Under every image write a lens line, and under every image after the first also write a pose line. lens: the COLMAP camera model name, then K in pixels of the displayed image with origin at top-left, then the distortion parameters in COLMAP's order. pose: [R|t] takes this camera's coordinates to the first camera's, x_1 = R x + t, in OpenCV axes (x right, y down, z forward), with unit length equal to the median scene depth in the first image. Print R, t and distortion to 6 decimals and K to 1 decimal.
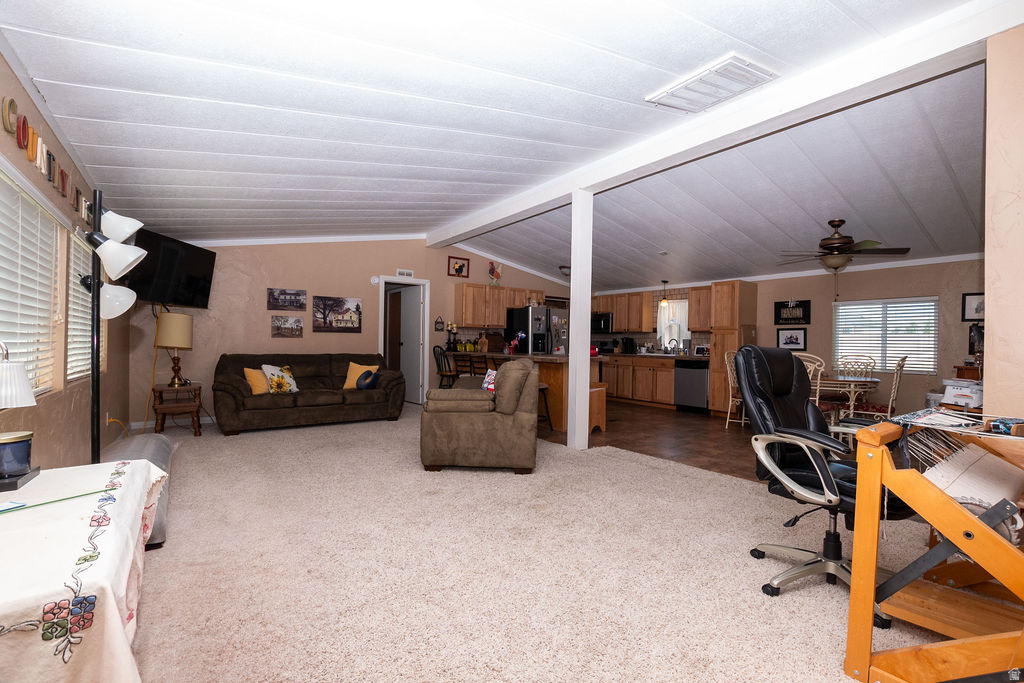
lens RADIAL K [[454.9, 0, 517.6], [0, 454.9, 342.6], [0, 0, 1]] dist [-0.039190, 0.008098]
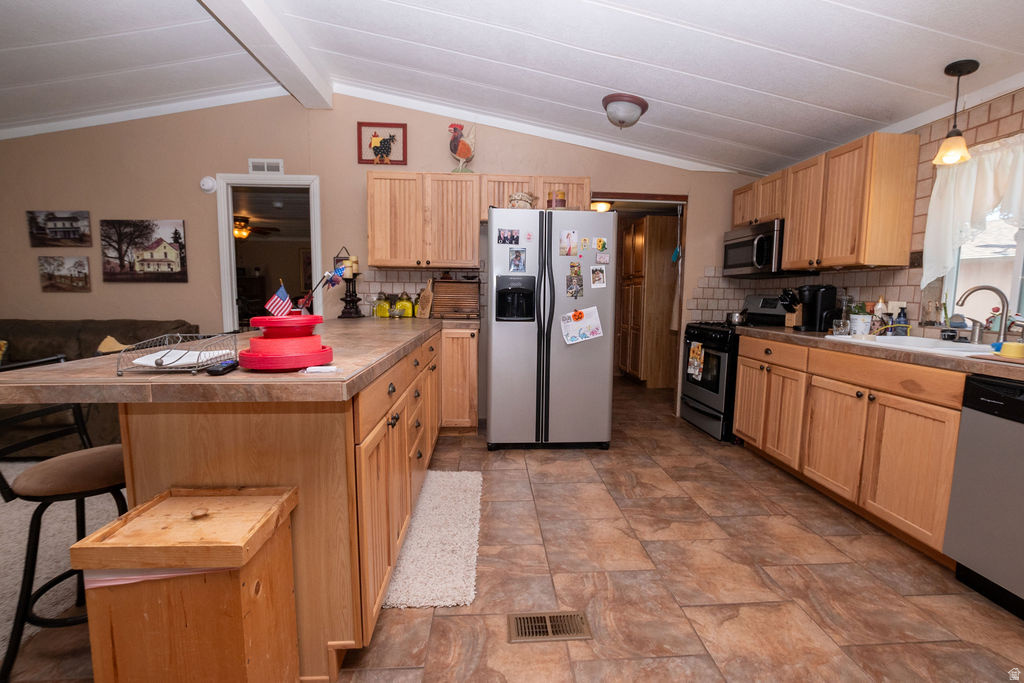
lens RADIAL K [[454.9, 0, 517.6], [0, 454.9, 342.6], [0, 0, 1]] dist [-0.039190, 0.008098]
pose [[0.843451, 0.049480, -0.534923, 0.263961], [-0.000839, 0.995869, 0.090795, 0.001969], [0.537206, -0.076132, 0.840008, 0.666245]]
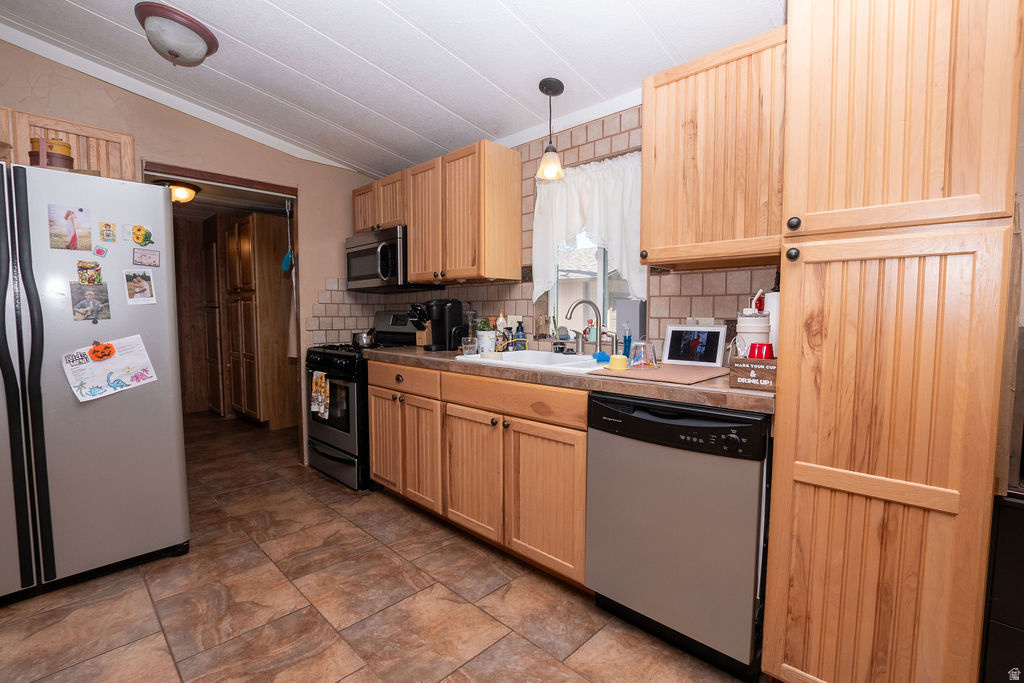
lens RADIAL K [[479.2, 0, 512.0], [0, 479.2, 341.5], [0, 0, 1]] dist [-0.026502, 0.000707]
pose [[0.987543, -0.029364, 0.154585, 0.266909], [0.020971, 0.998230, 0.055647, 0.000436], [-0.155945, -0.051712, 0.986411, 0.751883]]
